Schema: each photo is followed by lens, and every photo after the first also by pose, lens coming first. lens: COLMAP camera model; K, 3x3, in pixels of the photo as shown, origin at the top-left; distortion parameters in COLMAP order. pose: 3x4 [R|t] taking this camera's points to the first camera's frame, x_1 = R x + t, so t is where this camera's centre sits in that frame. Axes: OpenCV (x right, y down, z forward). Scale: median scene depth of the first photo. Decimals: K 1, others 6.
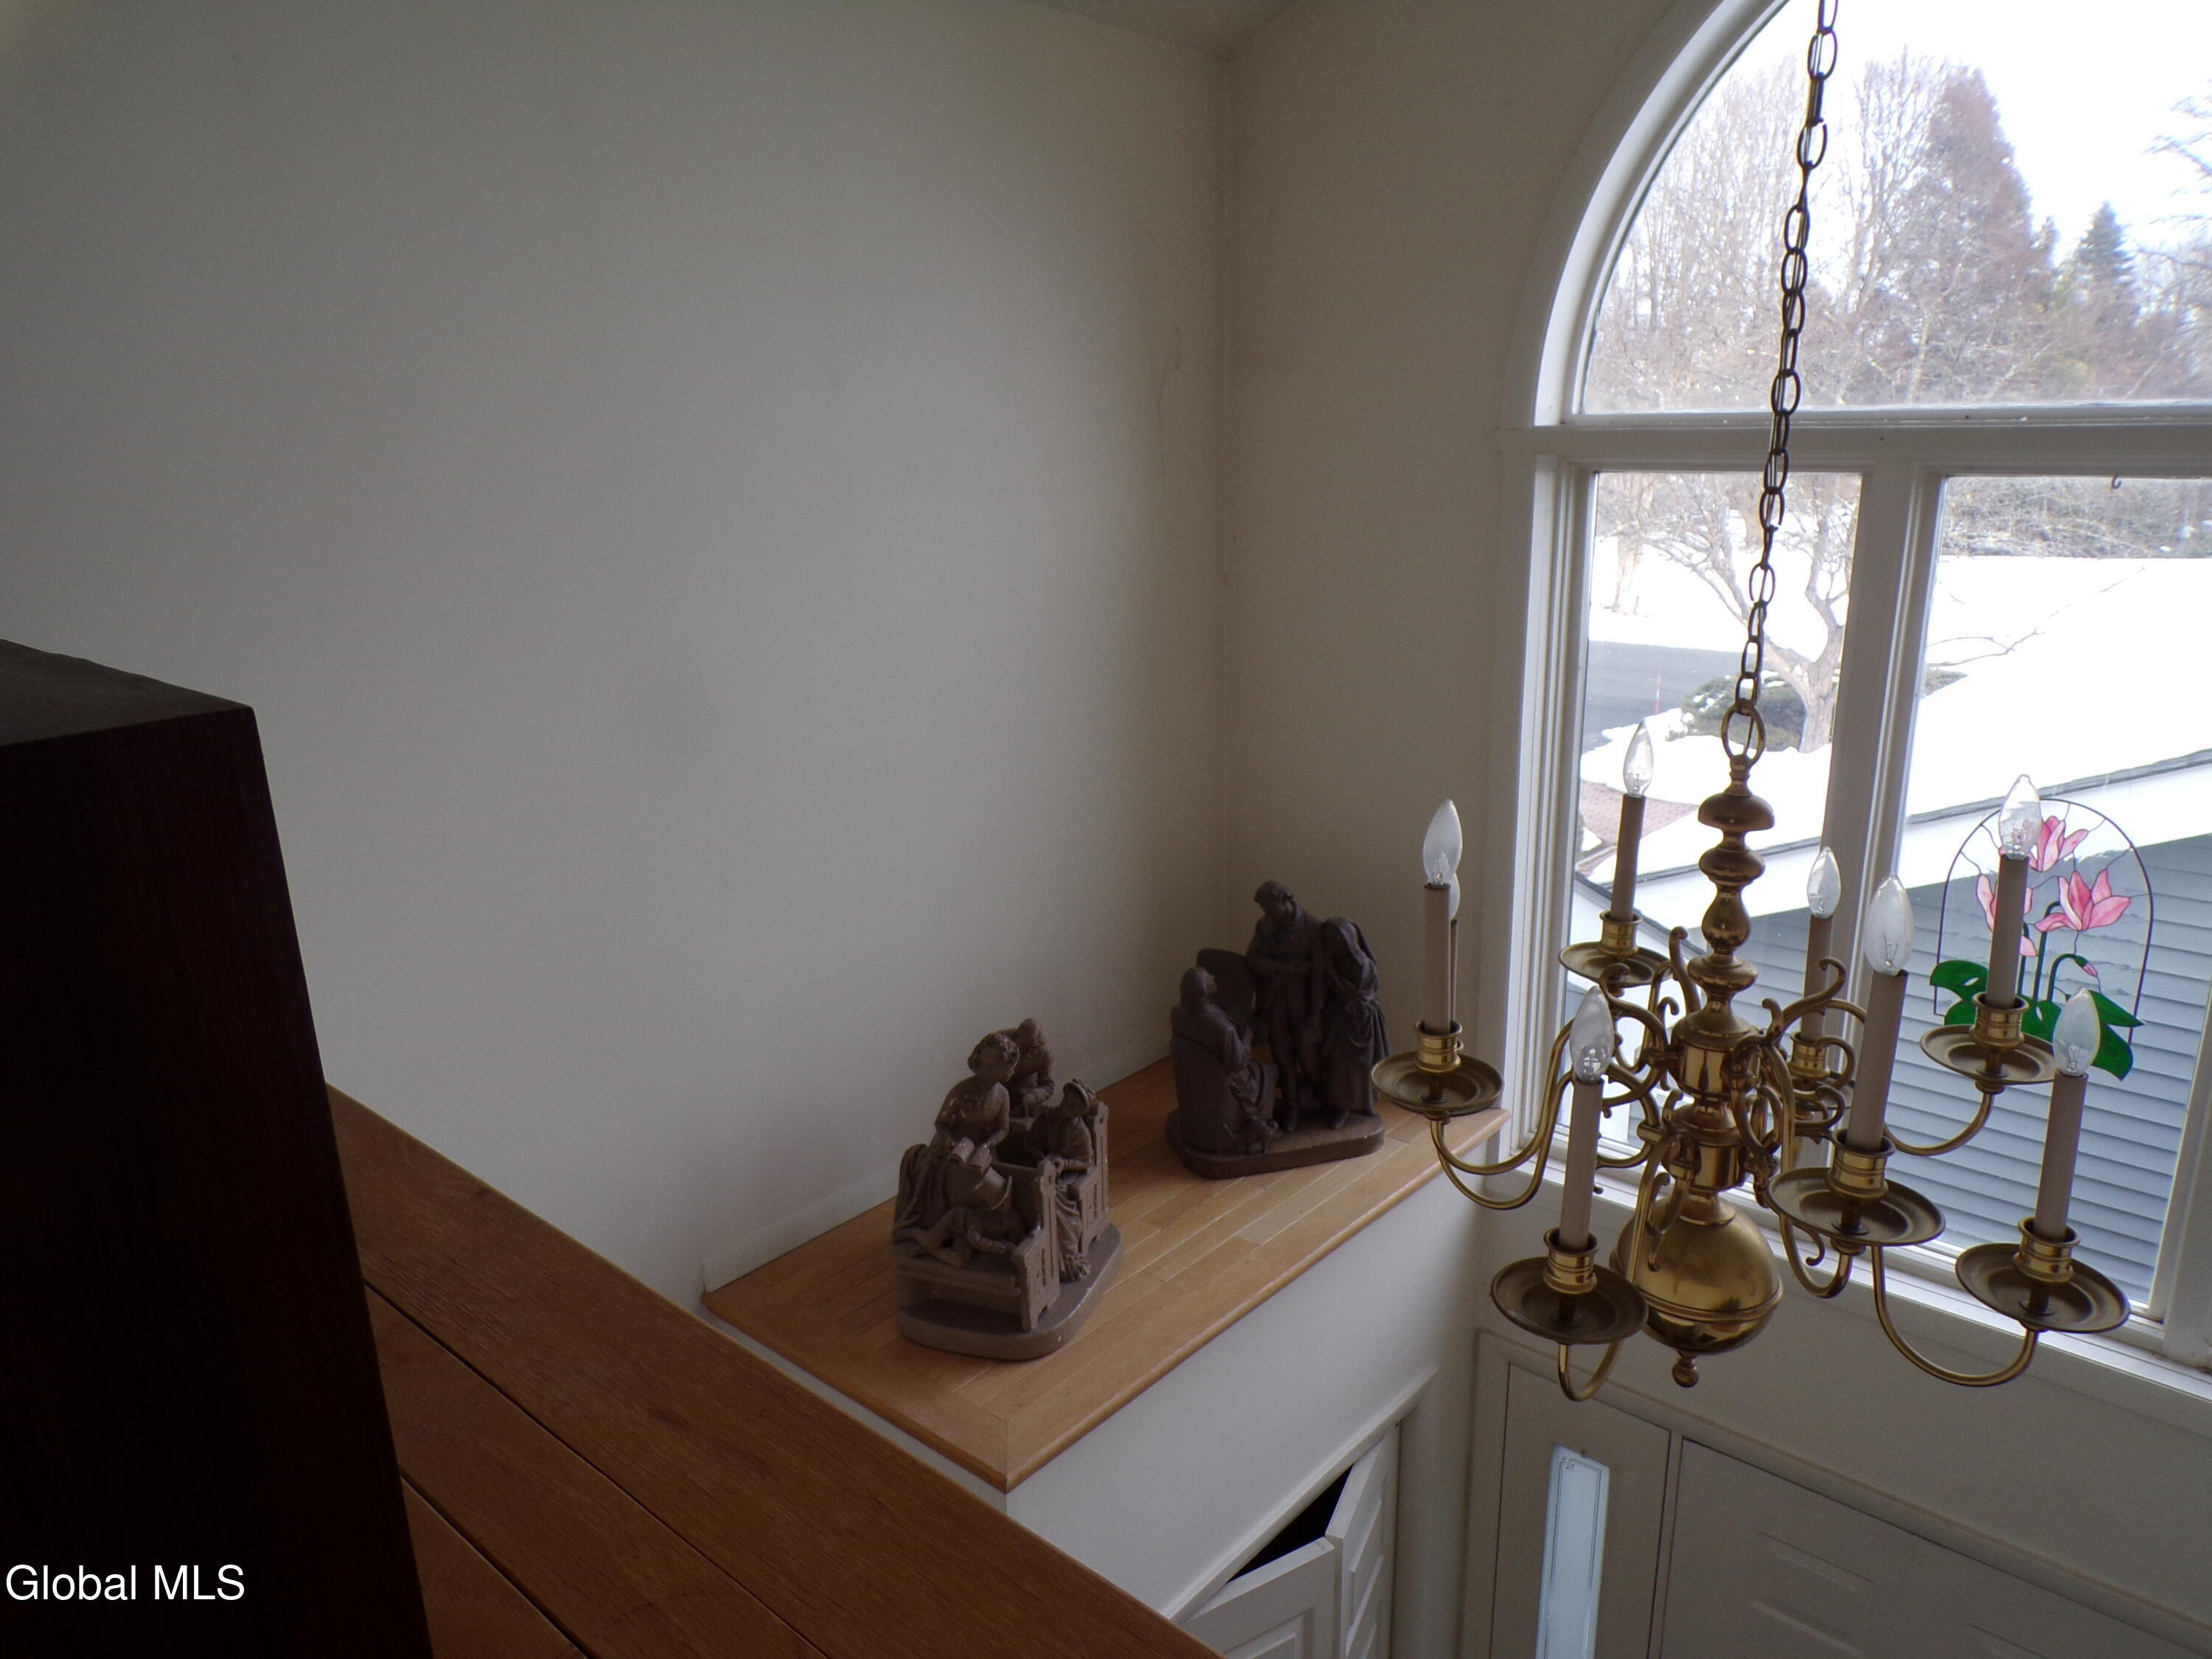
lens RADIAL K [[1494.5, 0, 1107.7], [0, 1494.5, 826.5], [0, 0, 1]] dist [0.008124, -0.001892]
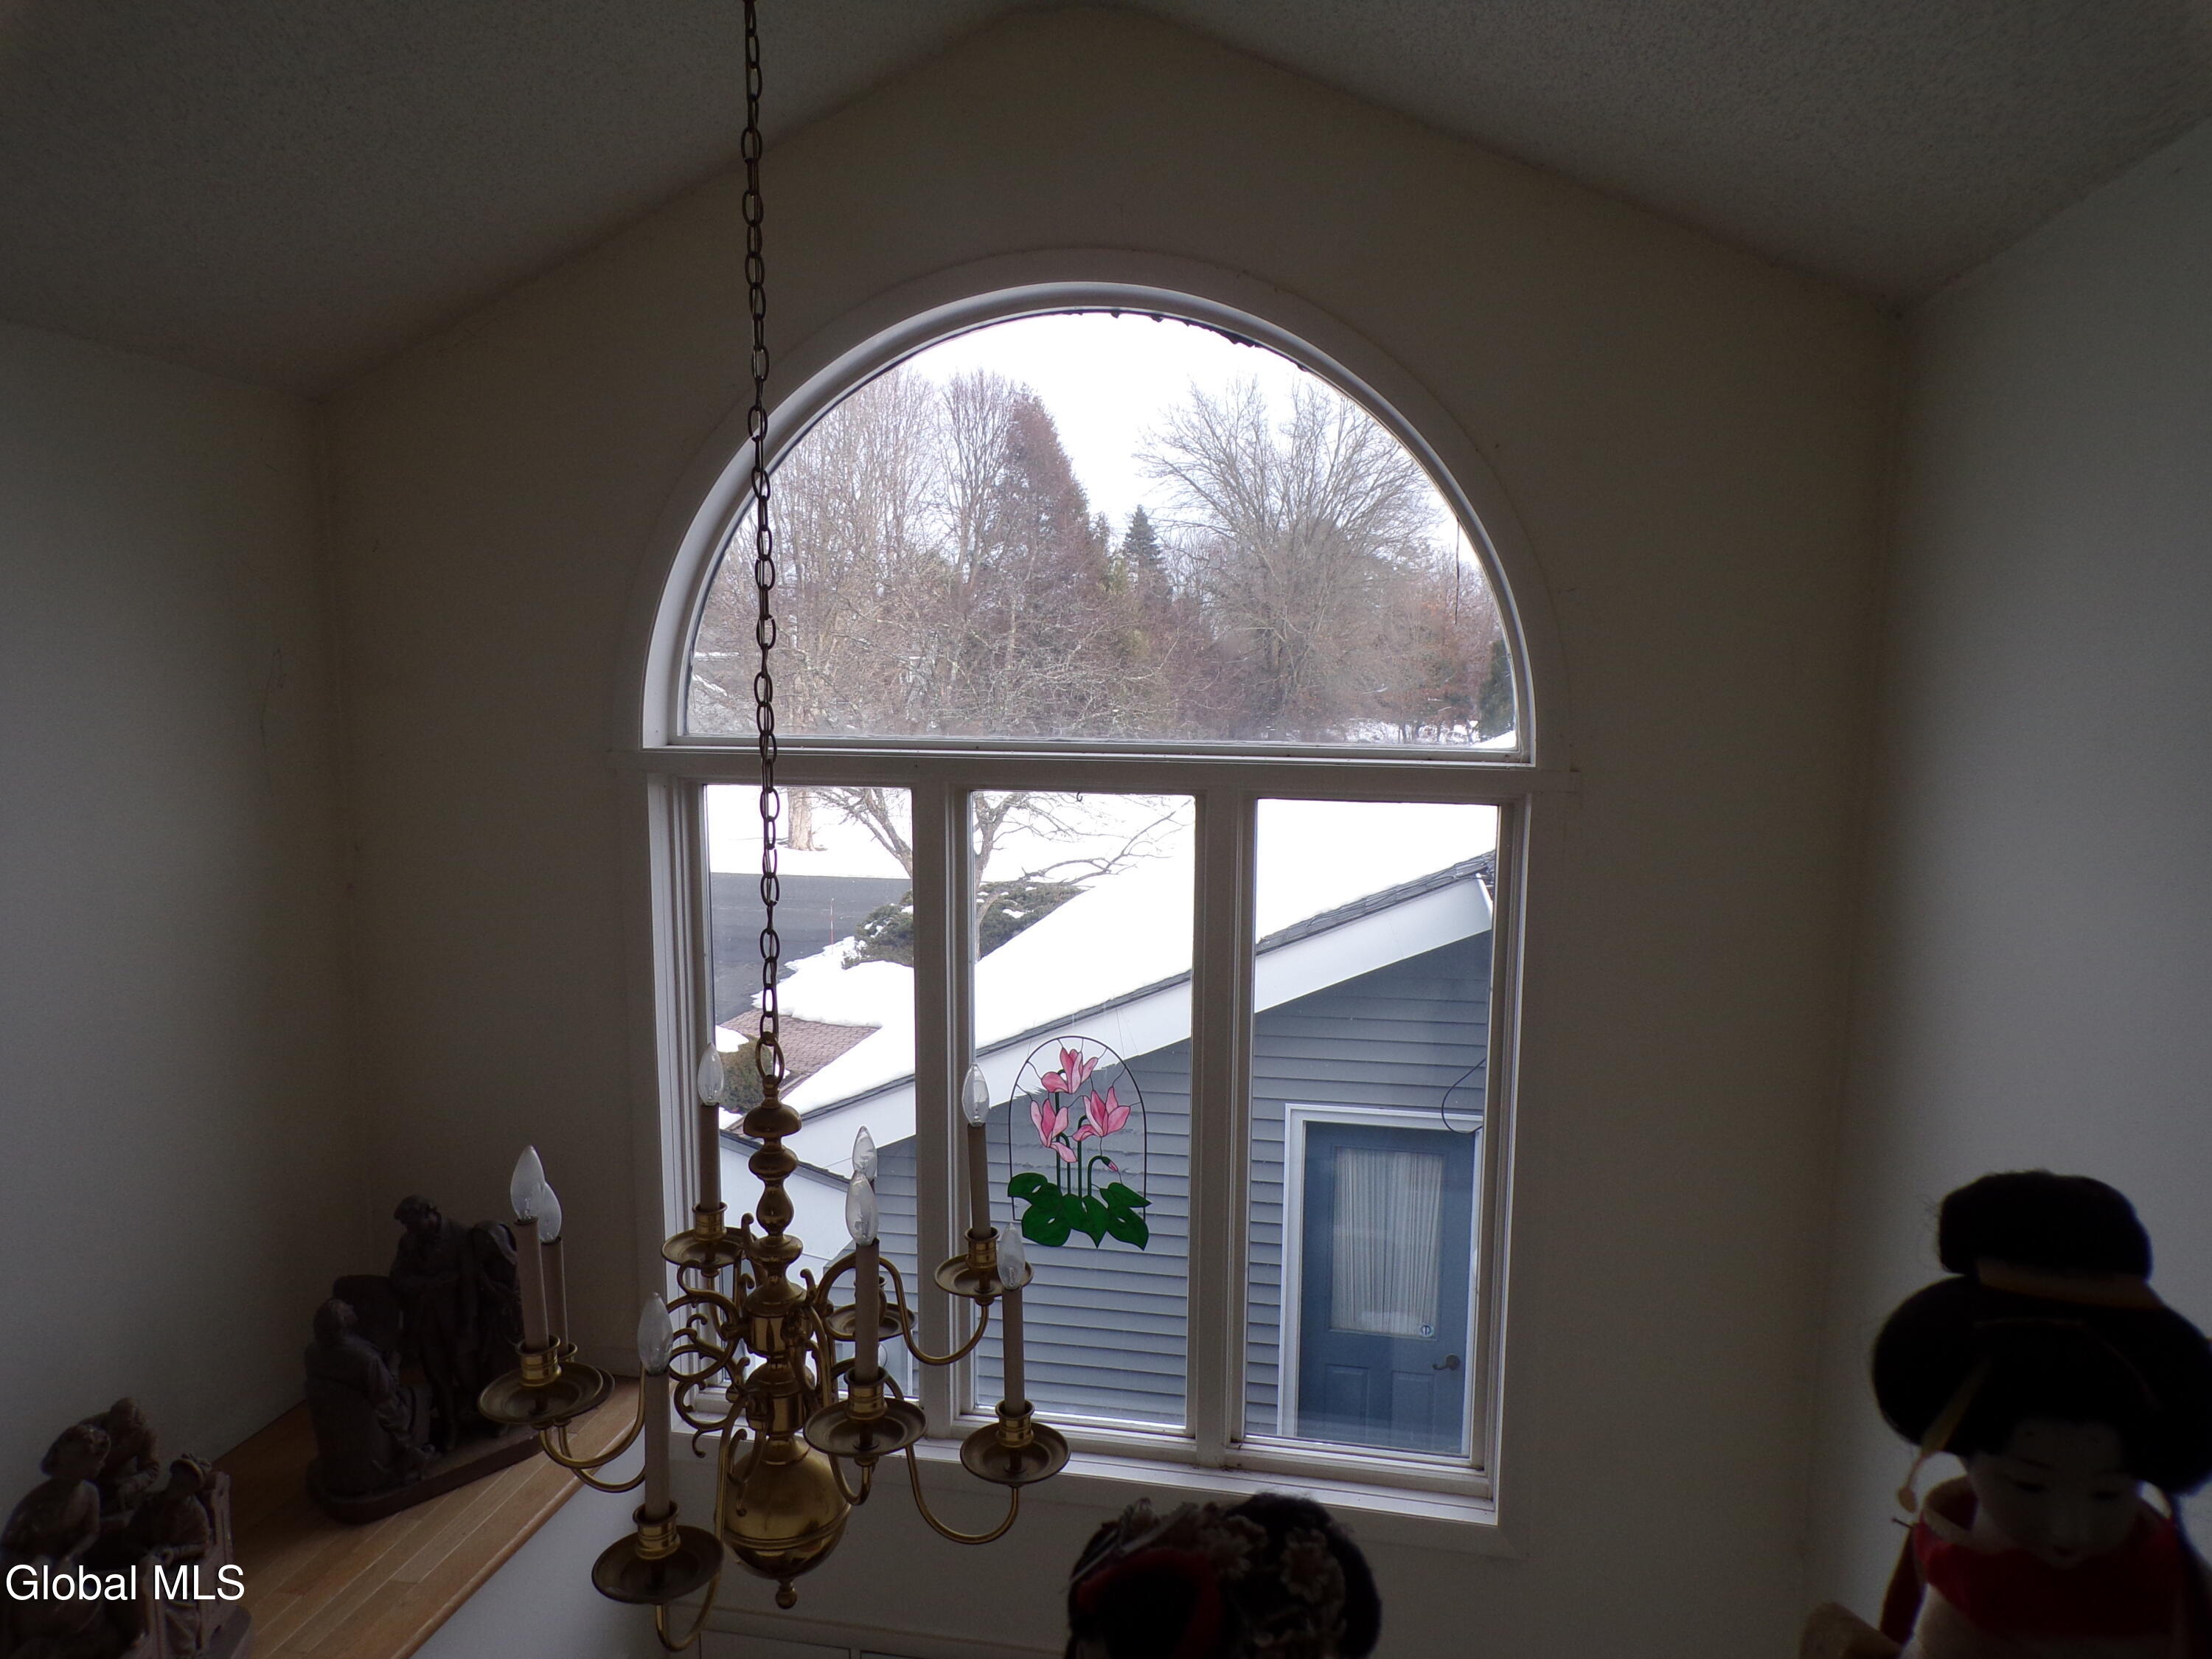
lens RADIAL K [[1494.5, 0, 1106.1], [0, 1494.5, 830.8], [0, 0, 1]] dist [0.008124, -0.001892]
pose [[0.864364, -0.040530, 0.501230, 0.020999], [0.114646, 0.986380, -0.117947, -0.036106], [-0.489623, 0.159413, 0.857238, -0.134217]]
